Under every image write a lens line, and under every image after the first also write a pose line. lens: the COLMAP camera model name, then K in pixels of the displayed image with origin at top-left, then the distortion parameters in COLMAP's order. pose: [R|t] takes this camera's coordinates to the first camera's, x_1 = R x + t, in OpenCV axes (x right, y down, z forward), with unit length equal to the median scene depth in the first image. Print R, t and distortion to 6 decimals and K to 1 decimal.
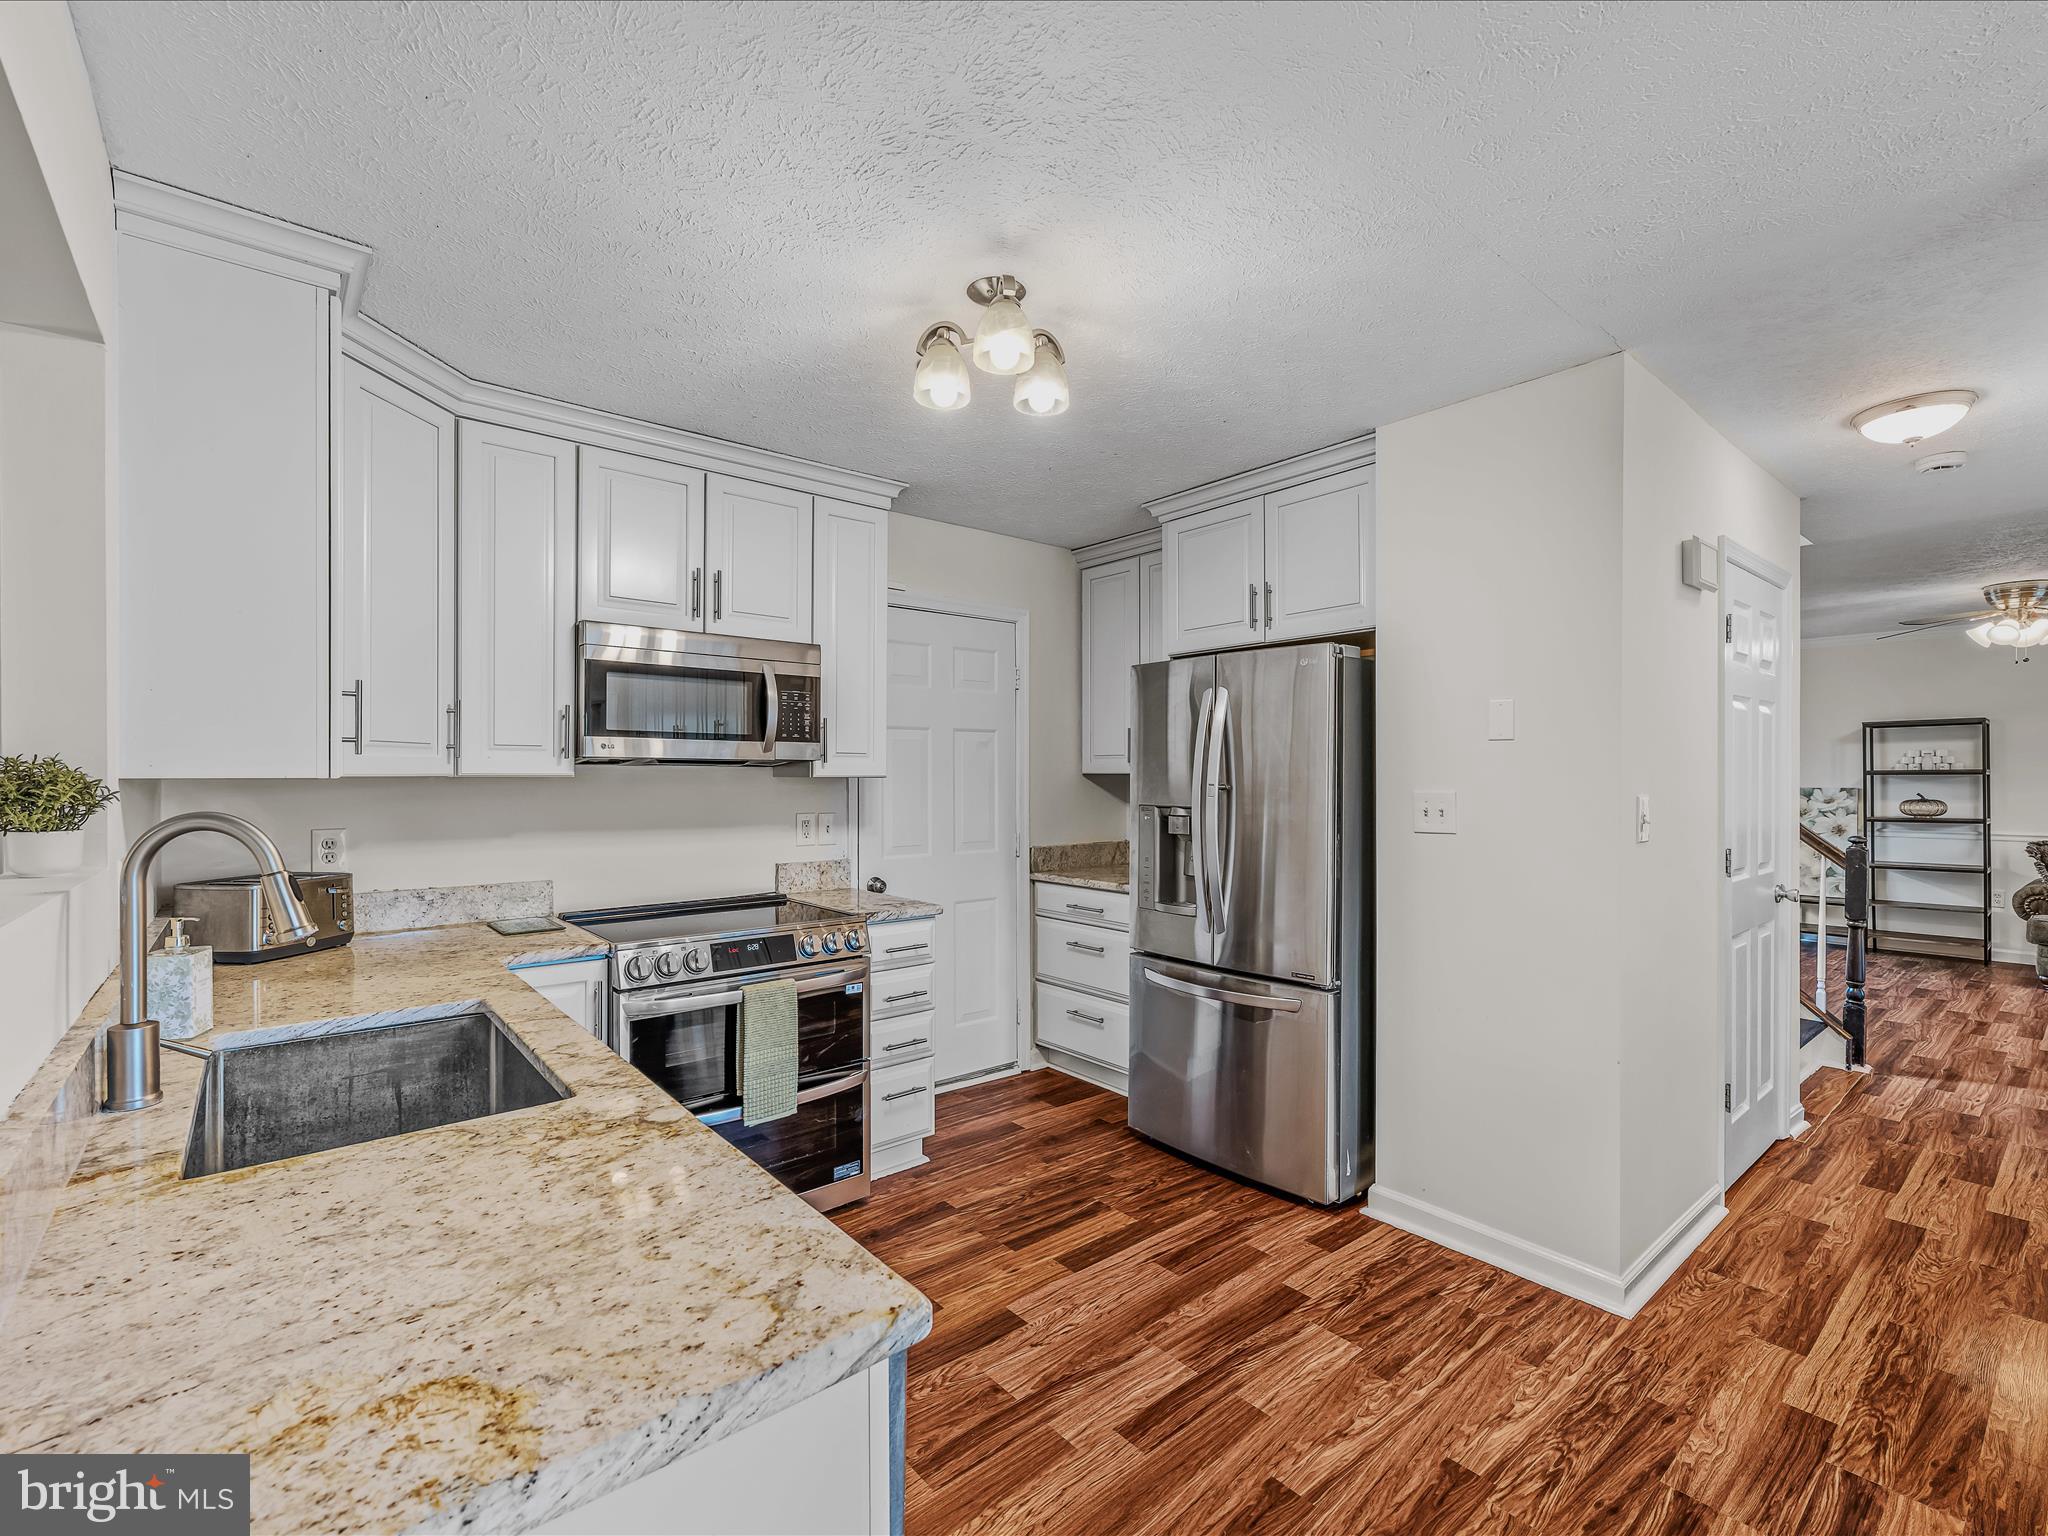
lens RADIAL K [[922.0, 0, 1018.6], [0, 922.0, 778.1], [0, 0, 1]] dist [0.001868, -0.001403]
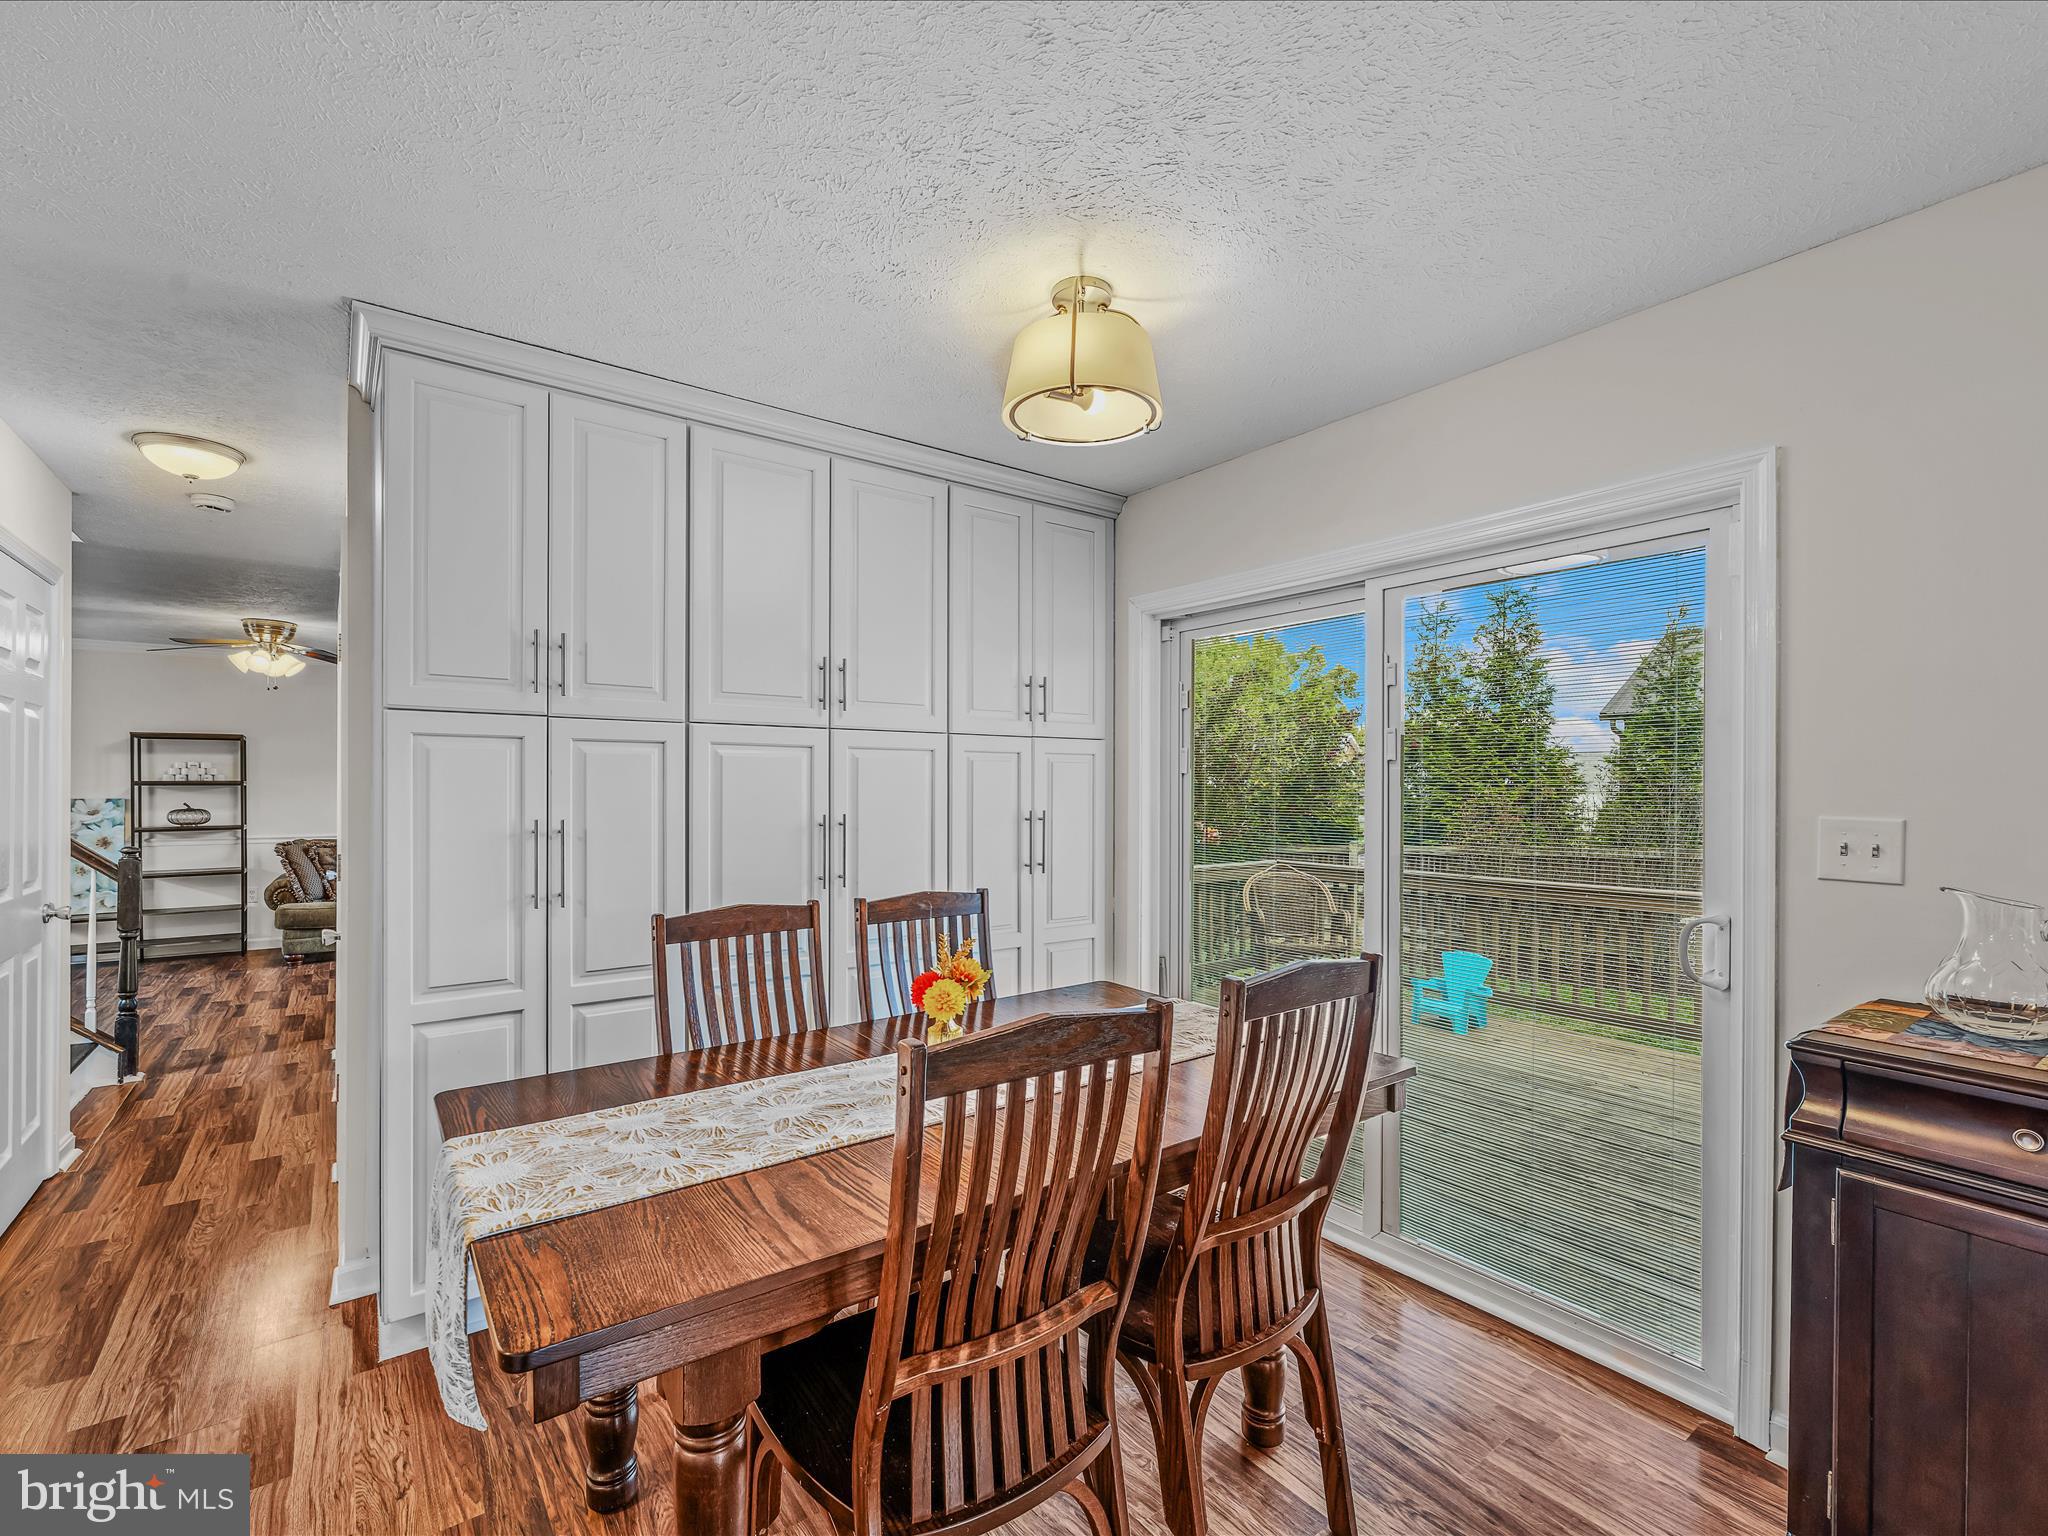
lens RADIAL K [[922.0, 0, 1017.3], [0, 922.0, 787.4], [0, 0, 1]] dist [0.001868, -0.001403]
pose [[0.061540, 0.003768, 0.998098, -0.035091], [-0.002774, 0.999990, -0.003604, -0.000586], [-0.998101, -0.002547, 0.061550, -0.024382]]
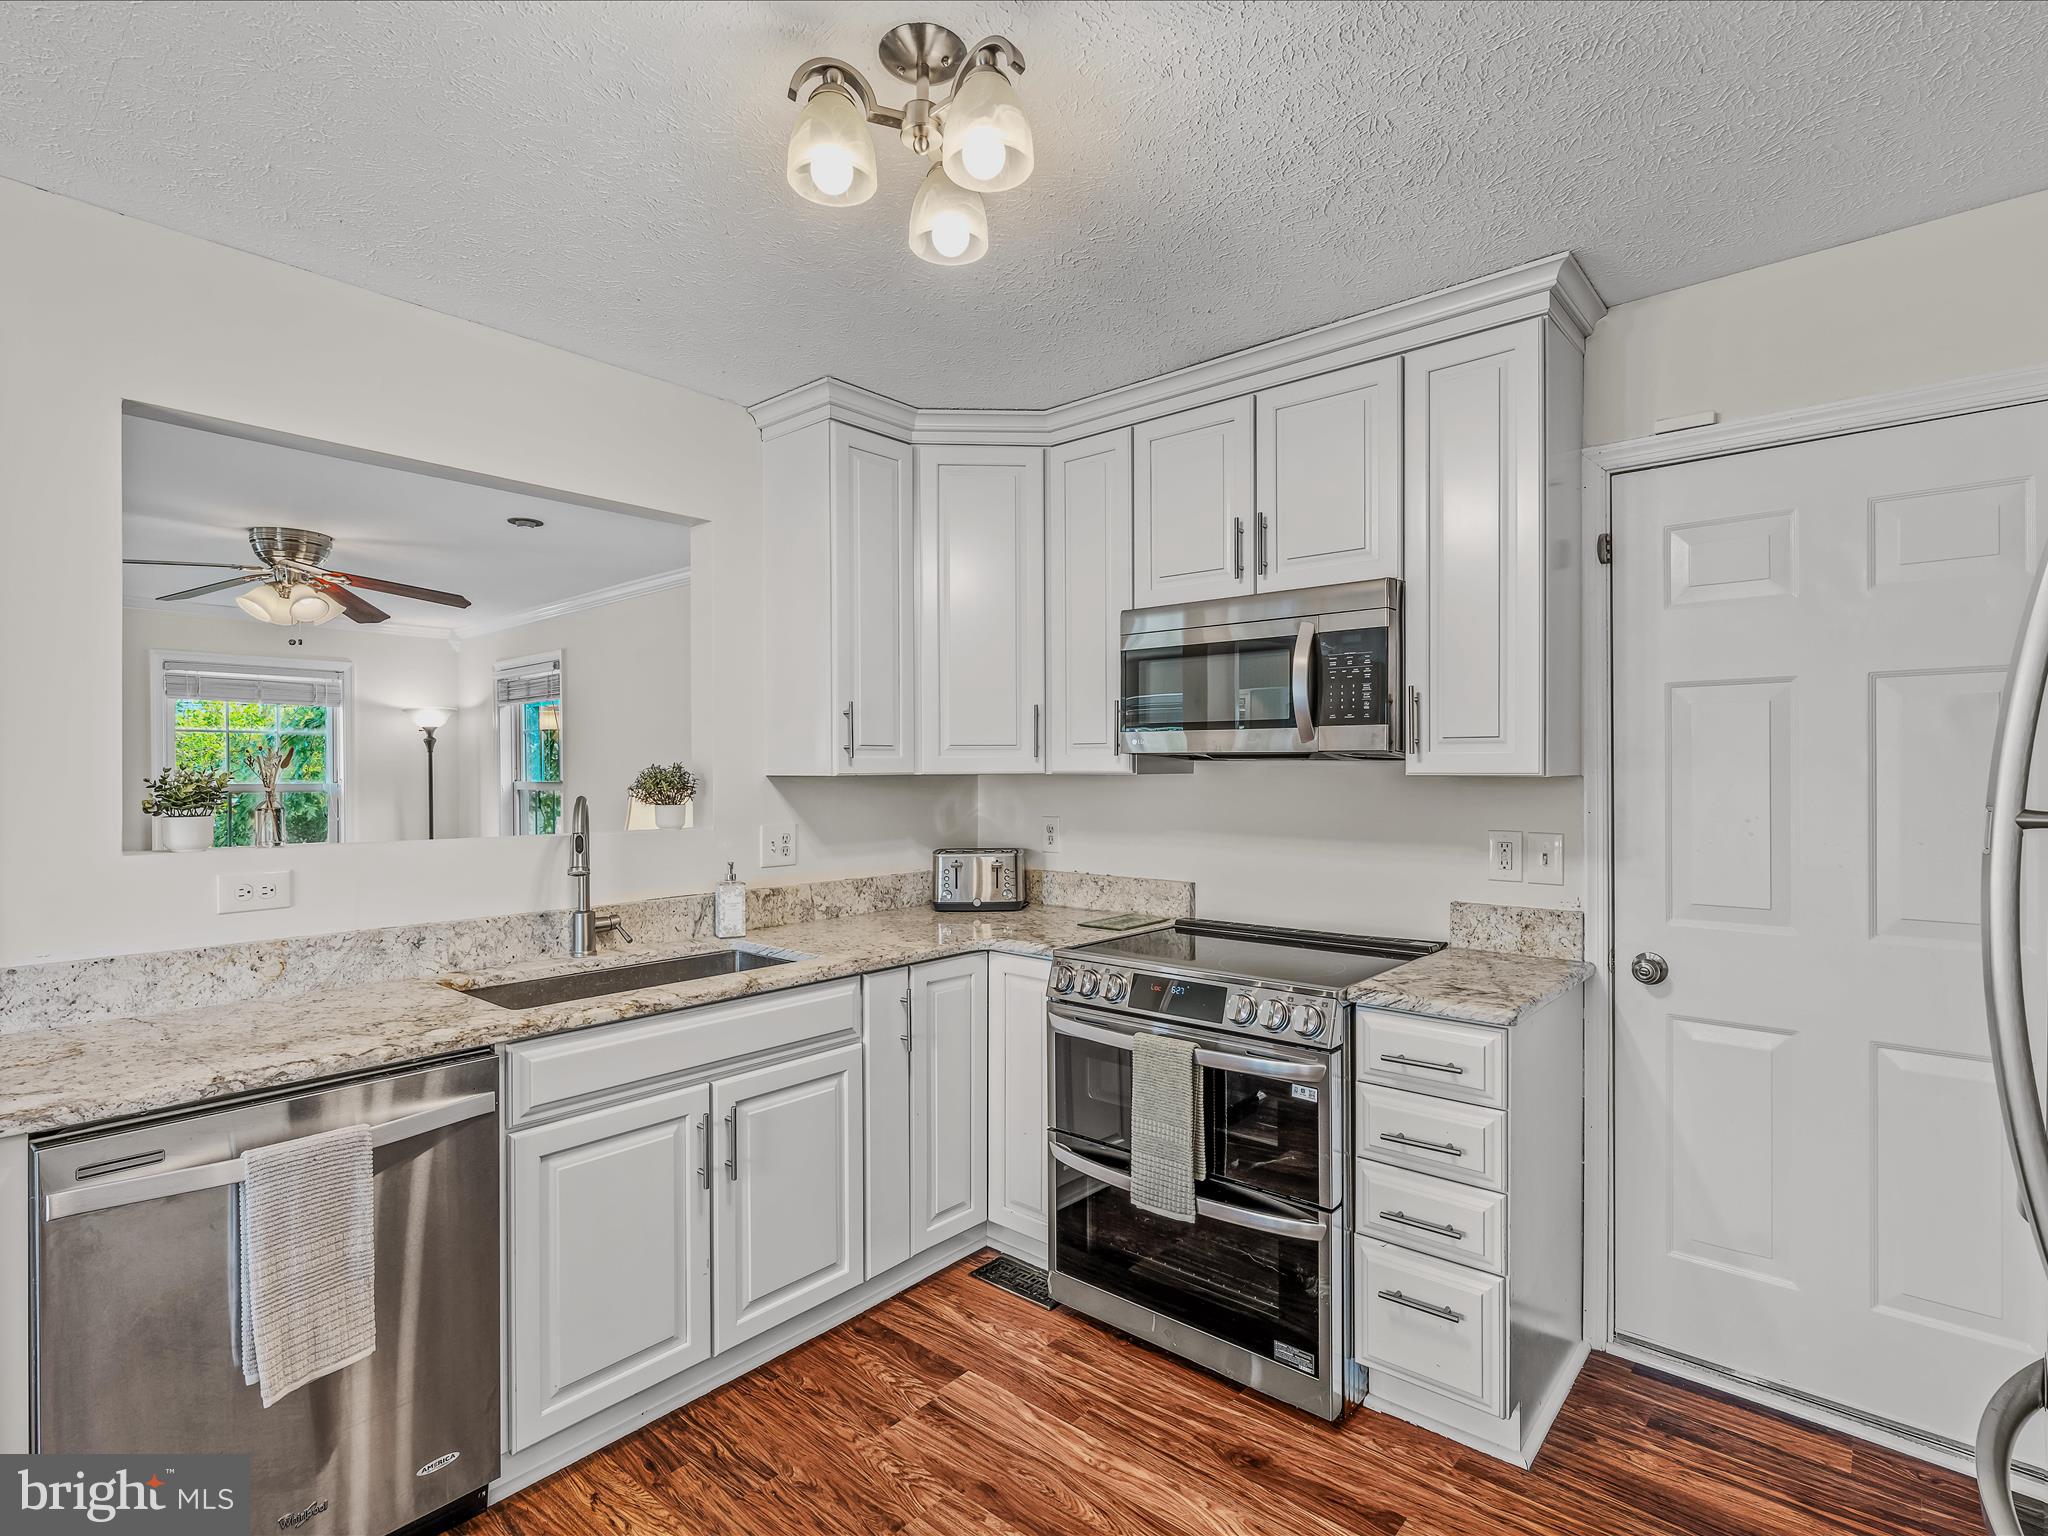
lens RADIAL K [[1016.6, 0, 1024.0], [0, 1016.6, 774.5], [0, 0, 1]] dist [-0.002390, -0.000647]
pose [[0.158893, 0.004206, -0.987287, 0.080401], [-0.000523, 0.999991, 0.004176, -0.000818], [0.987296, -0.000147, 0.158894, 0.106715]]
